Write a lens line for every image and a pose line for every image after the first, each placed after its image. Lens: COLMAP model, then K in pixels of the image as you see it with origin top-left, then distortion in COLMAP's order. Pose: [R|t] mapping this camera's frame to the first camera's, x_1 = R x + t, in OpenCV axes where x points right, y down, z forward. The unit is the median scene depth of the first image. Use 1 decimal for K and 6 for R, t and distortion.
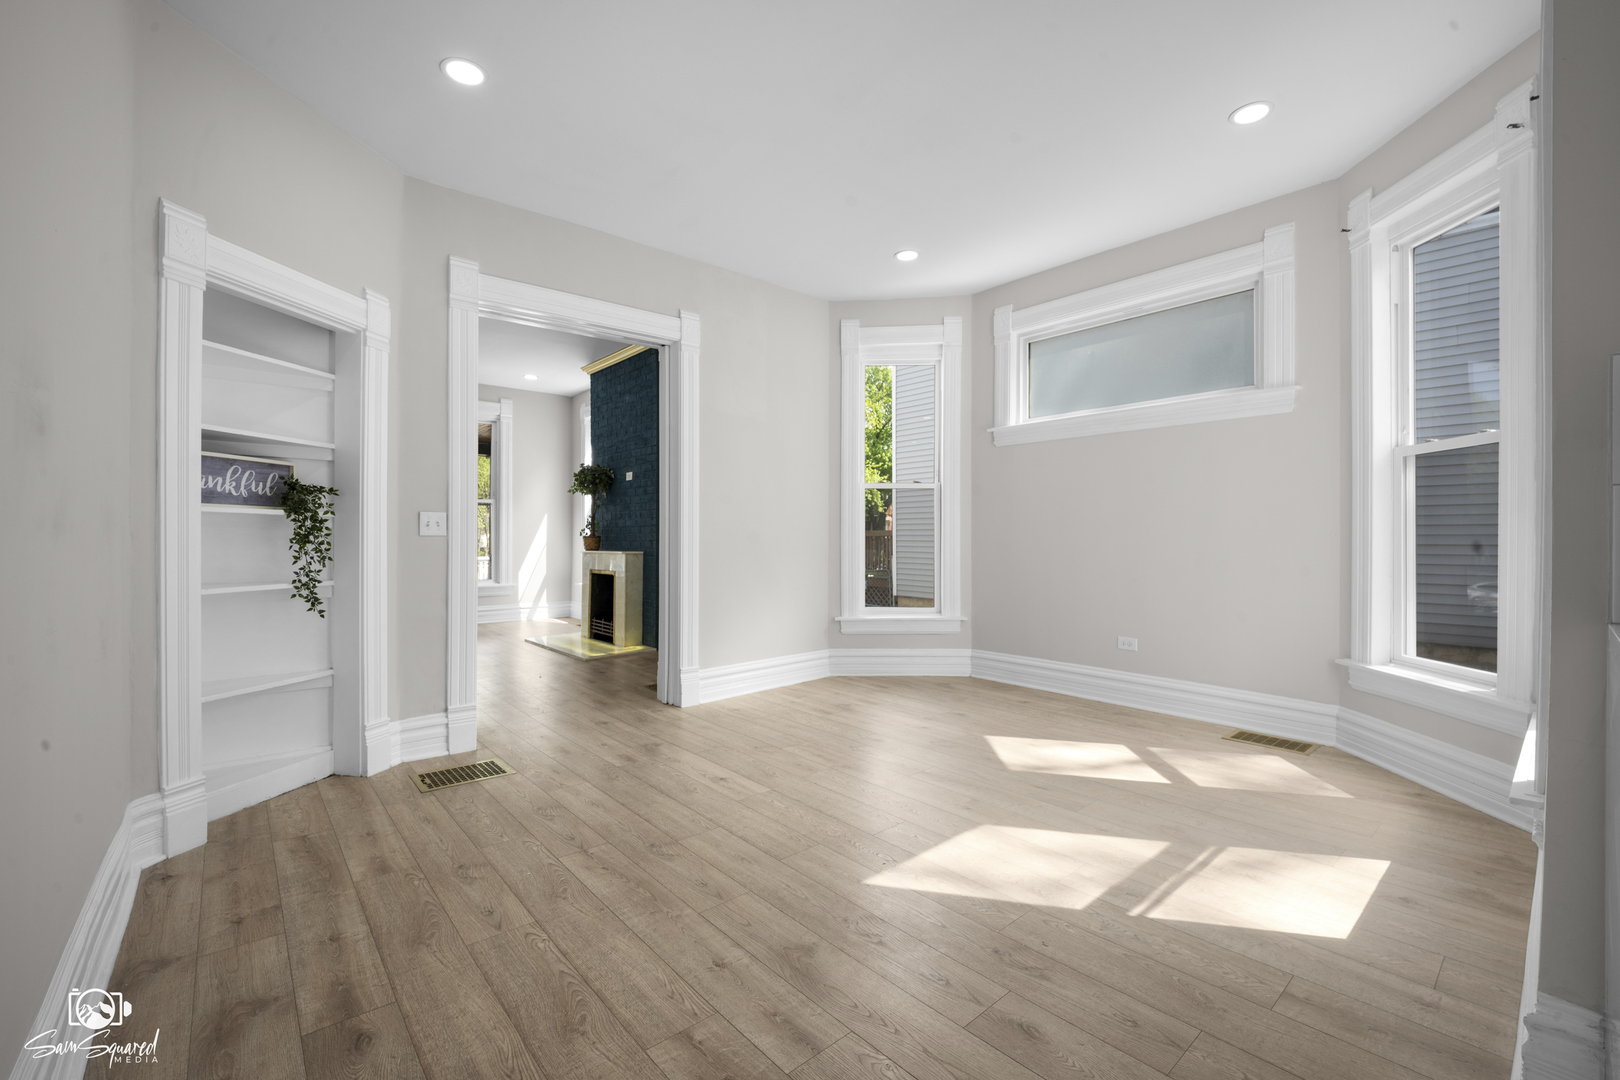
lens RADIAL K [[675.8, 0, 800.5], [0, 675.8, 547.0], [0, 0, 1]] dist [-0.001763, -0.001466]
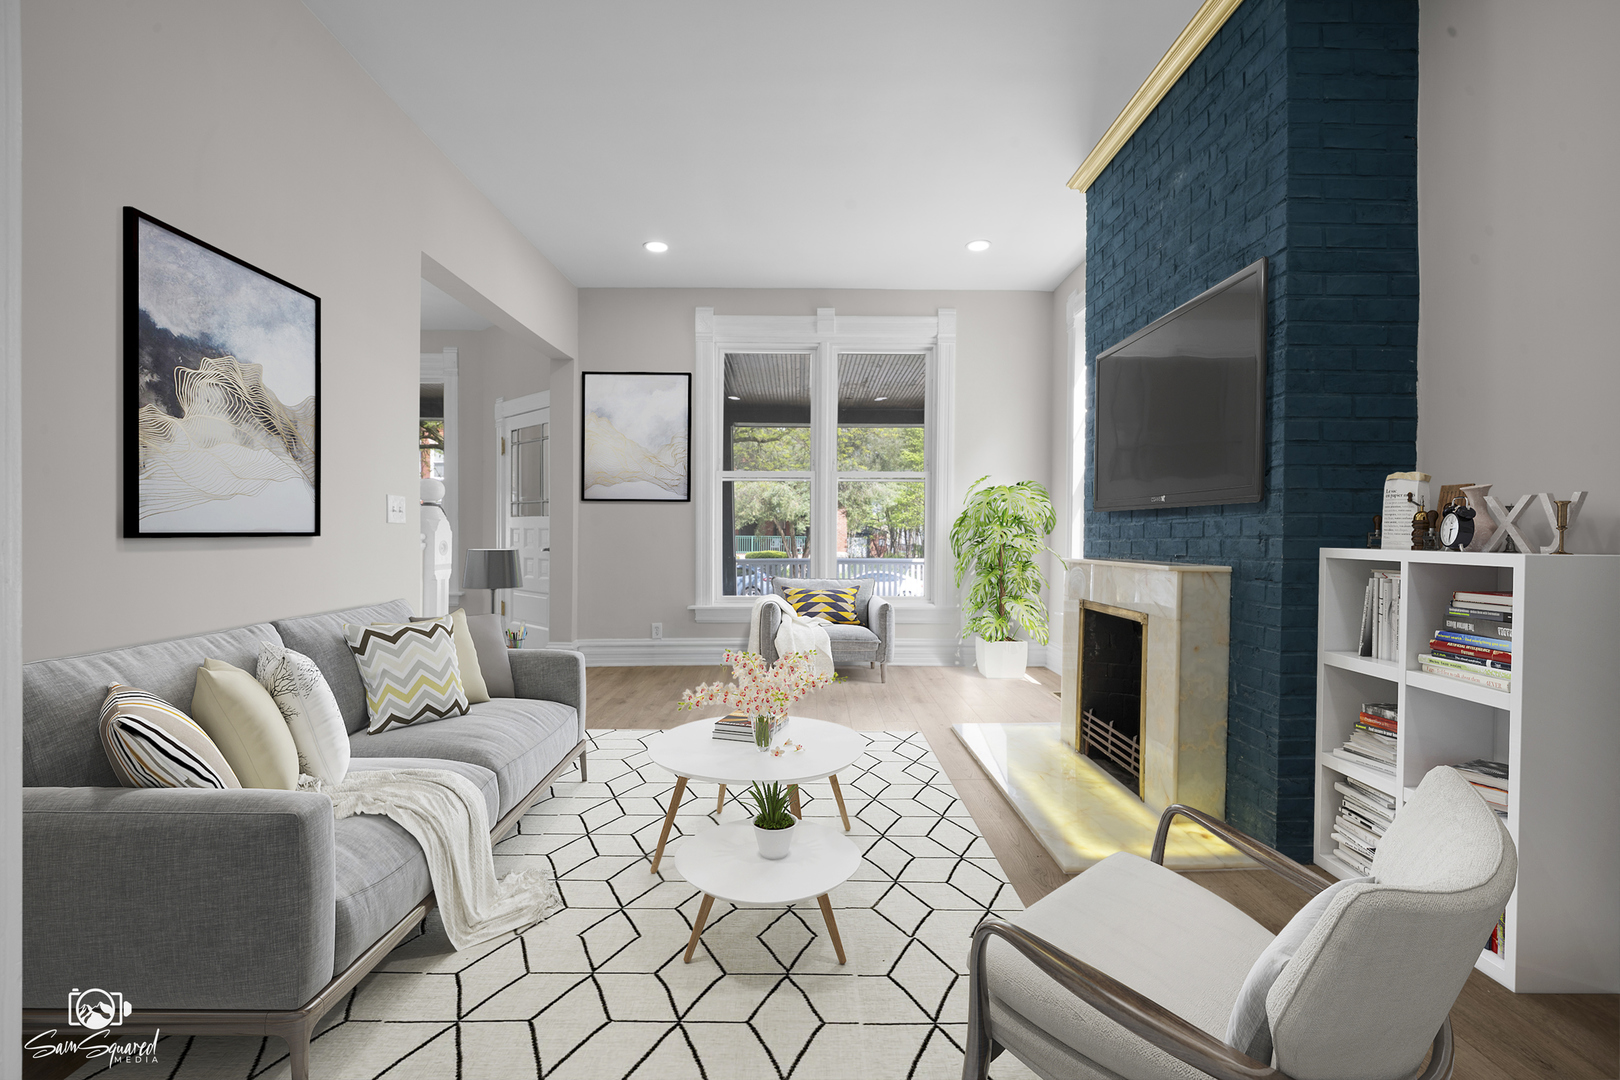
lens RADIAL K [[675.8, 0, 809.3], [0, 675.8, 538.8], [0, 0, 1]] dist [-0.001763, -0.001466]
pose [[0.773709, 0.008063, -0.633490, -0.167100], [-0.010065, 0.999949, 0.000434, -0.006094], [0.633461, 0.006040, 0.773751, 0.536553]]
